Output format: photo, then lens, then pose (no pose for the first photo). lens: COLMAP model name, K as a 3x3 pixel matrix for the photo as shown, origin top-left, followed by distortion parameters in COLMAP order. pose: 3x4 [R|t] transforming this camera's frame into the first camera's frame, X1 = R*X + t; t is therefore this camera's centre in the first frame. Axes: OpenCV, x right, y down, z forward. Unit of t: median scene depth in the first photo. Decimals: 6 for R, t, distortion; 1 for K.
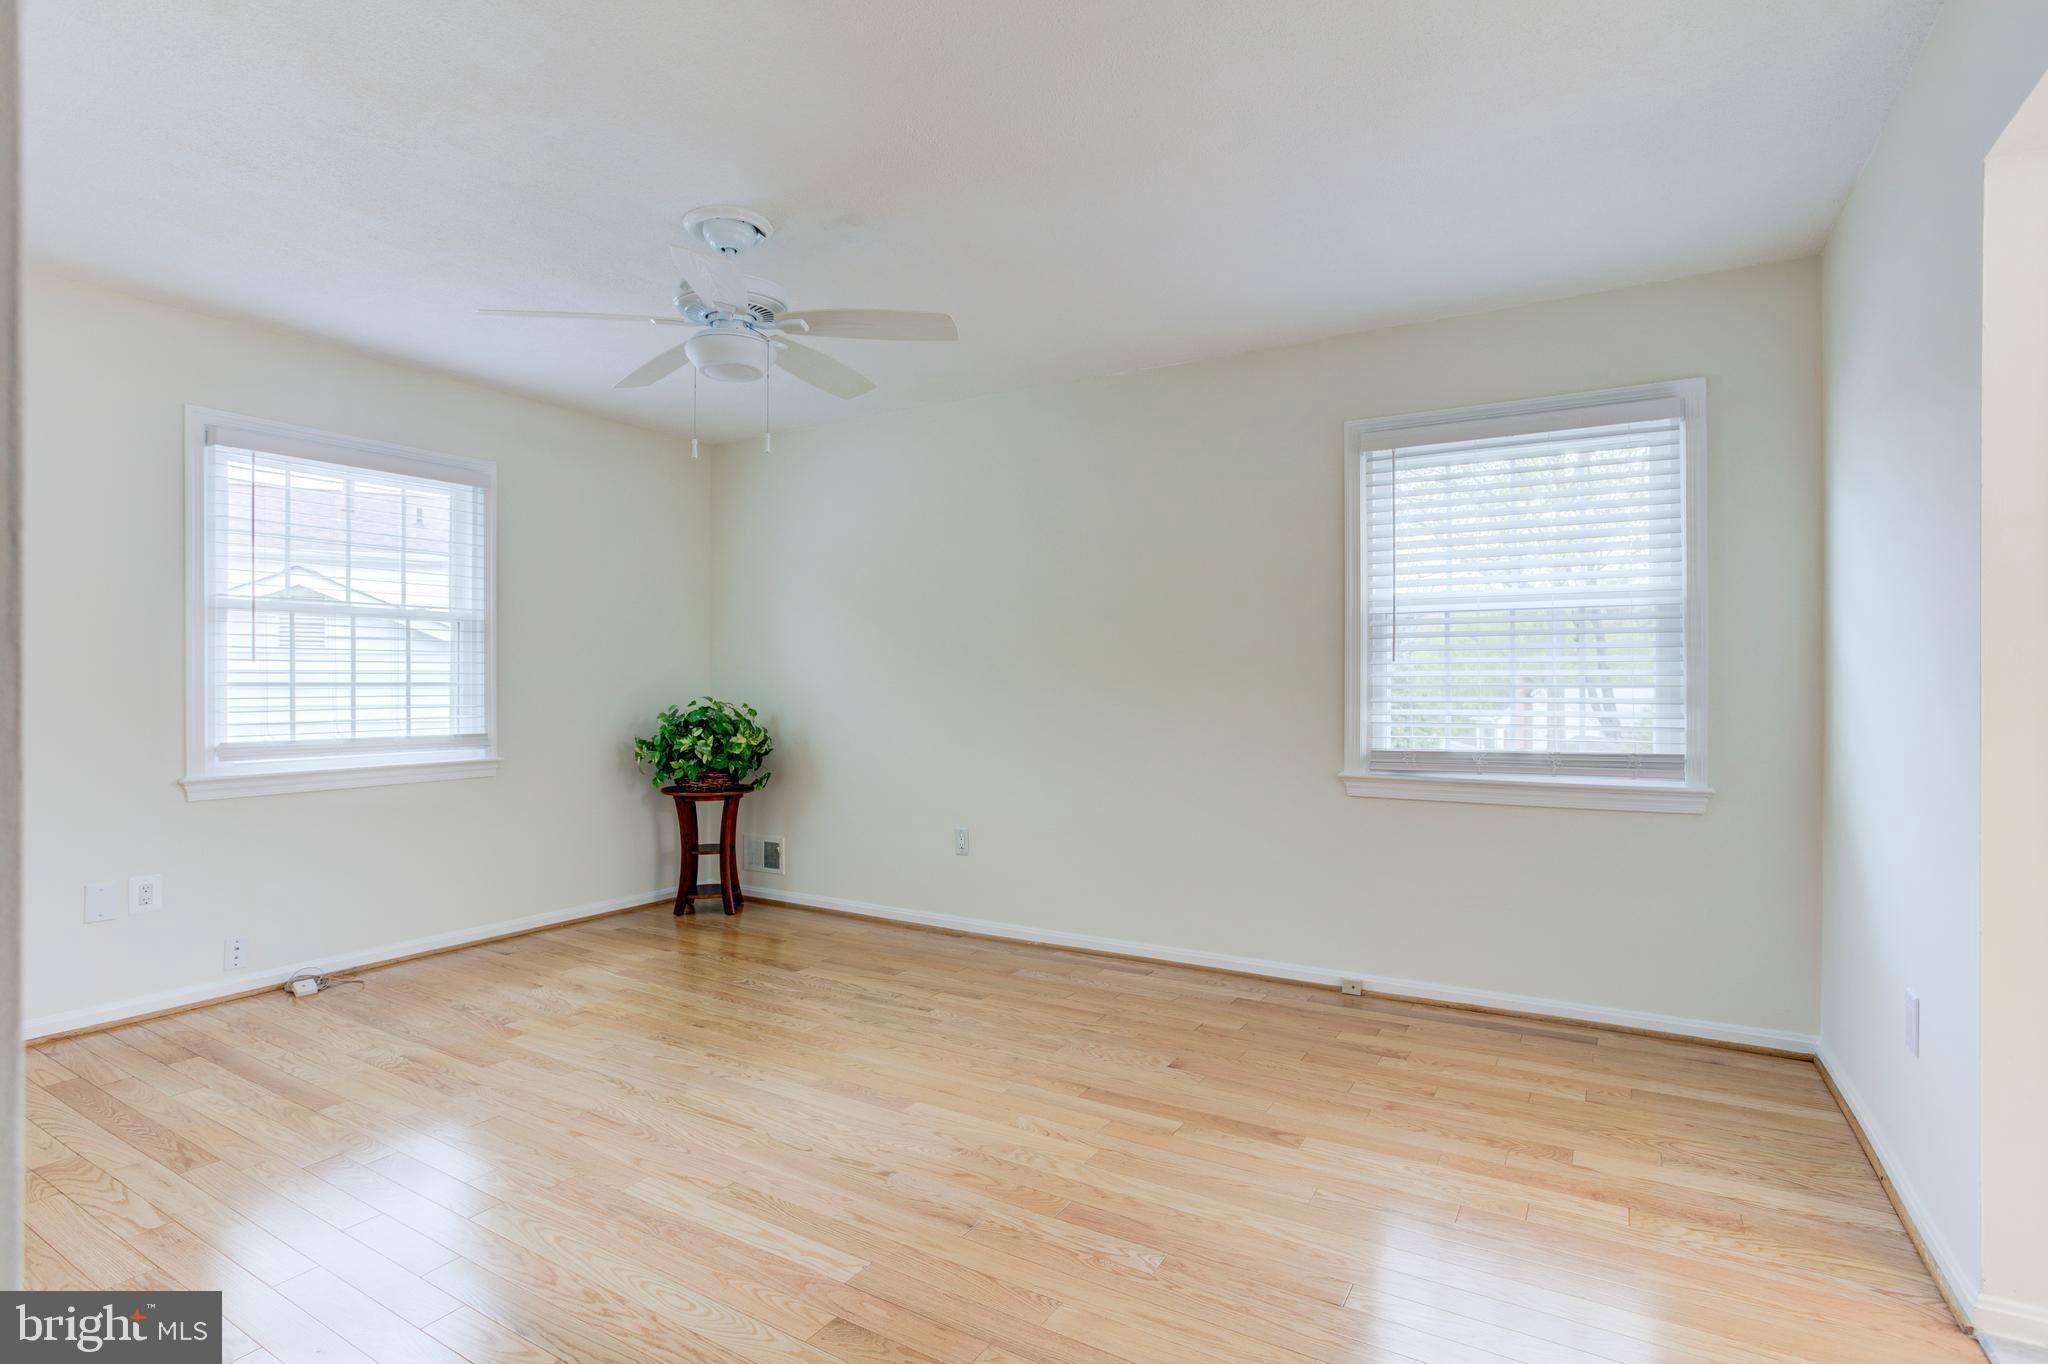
lens RADIAL K [[1000.1, 0, 1022.0], [0, 1000.1, 681.7], [0, 0, 1]] dist [-0.033900, 0.005766]
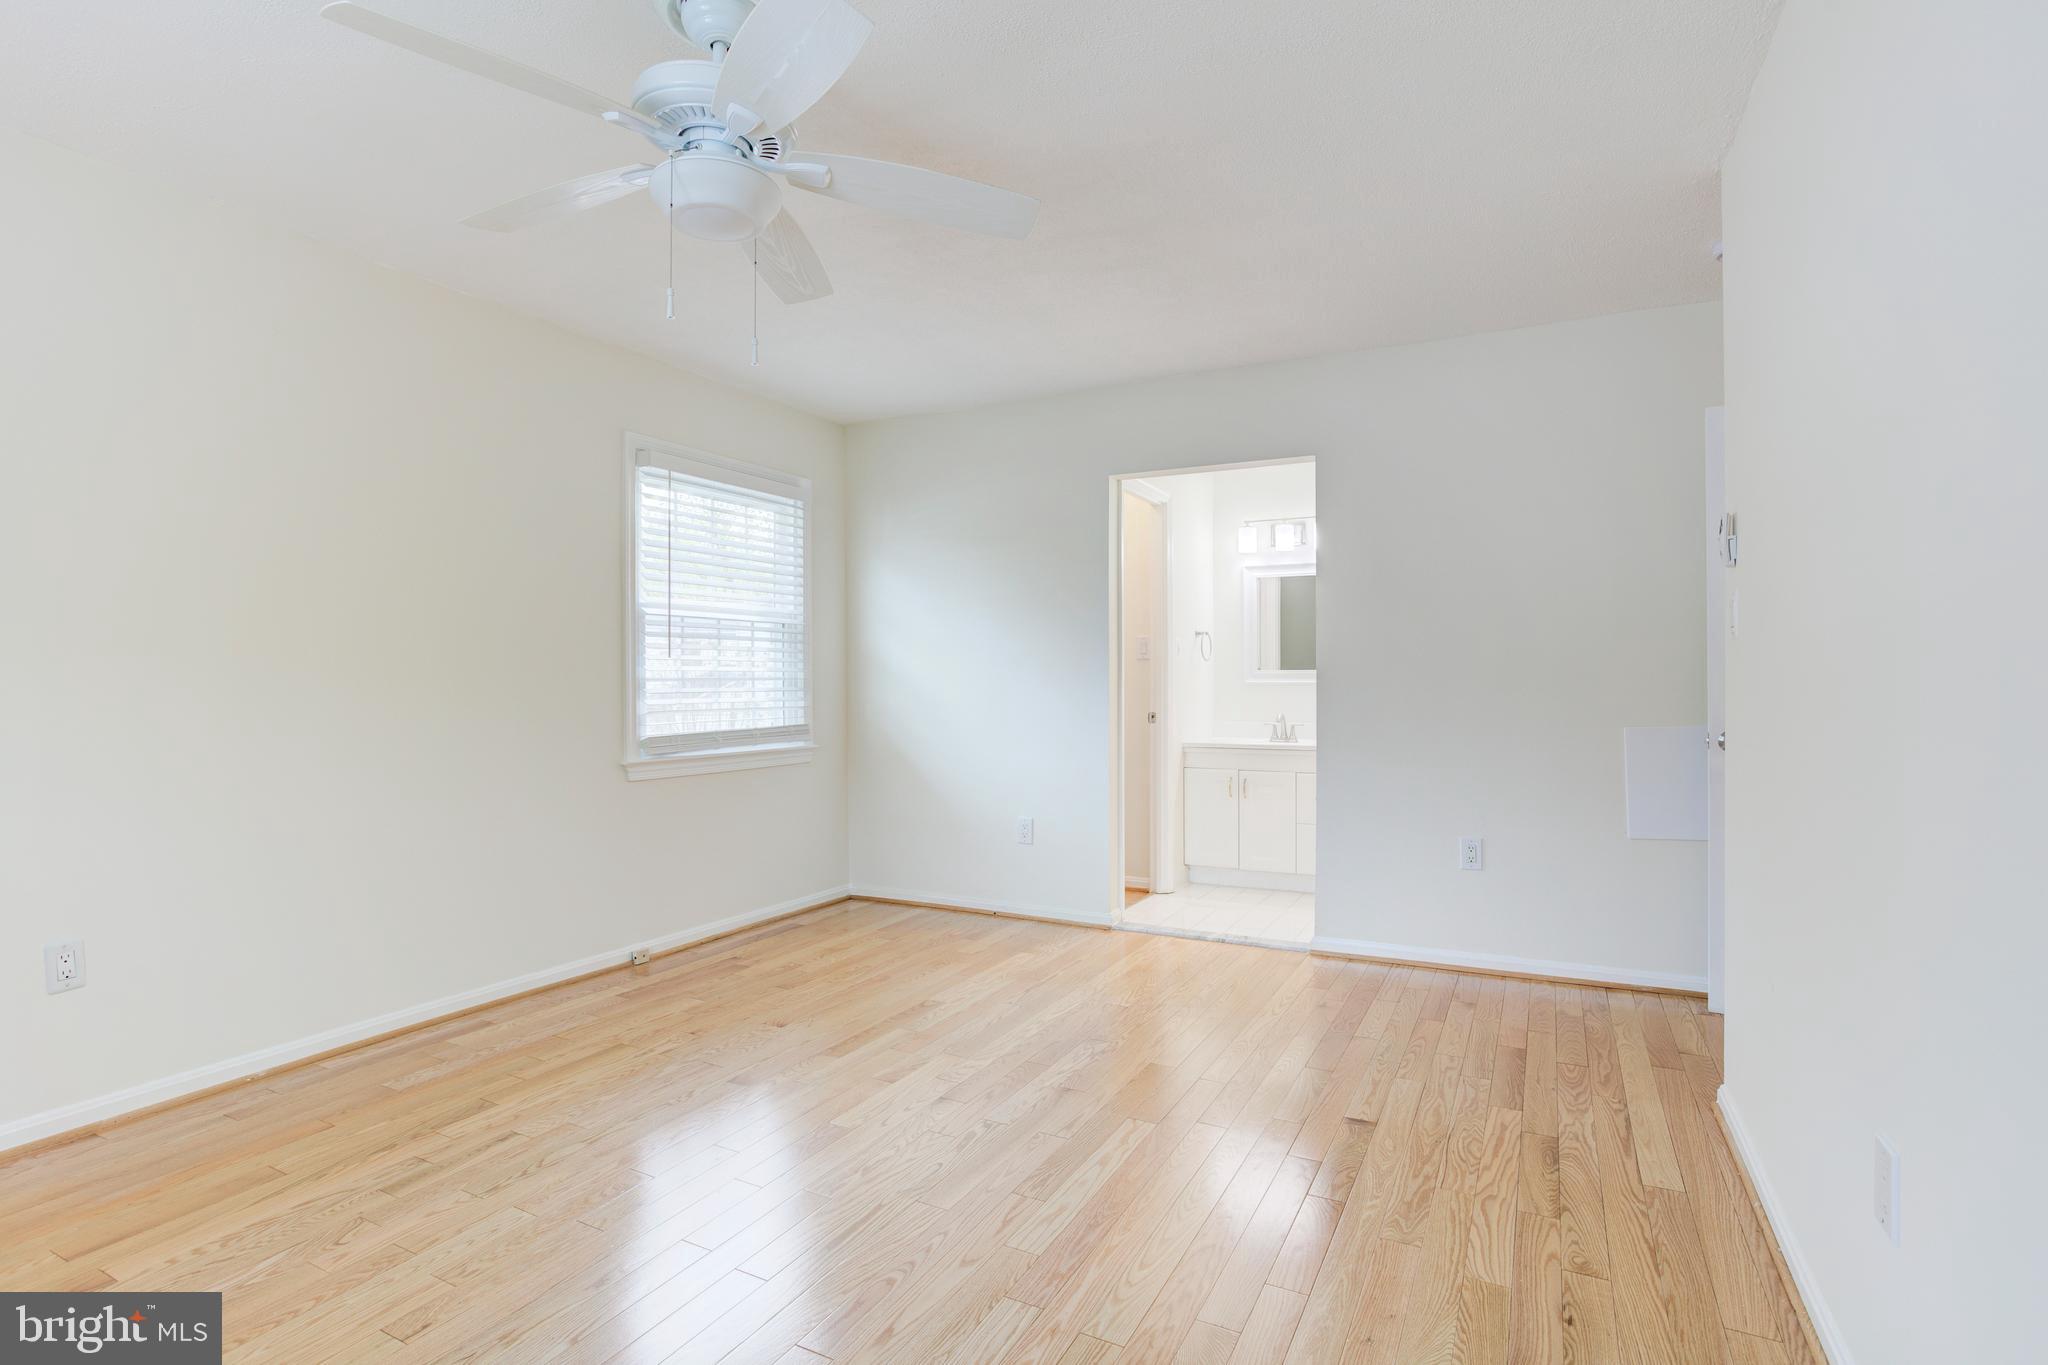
lens RADIAL K [[1000.1, 0, 1026.1], [0, 1000.1, 686.1], [0, 0, 1]] dist [-0.033900, 0.005766]
pose [[-0.050781, -0.006164, 0.998691, -0.813249], [-0.003605, 0.999976, 0.005988, 0.004446], [-0.998703, -0.003297, -0.050802, 0.672435]]
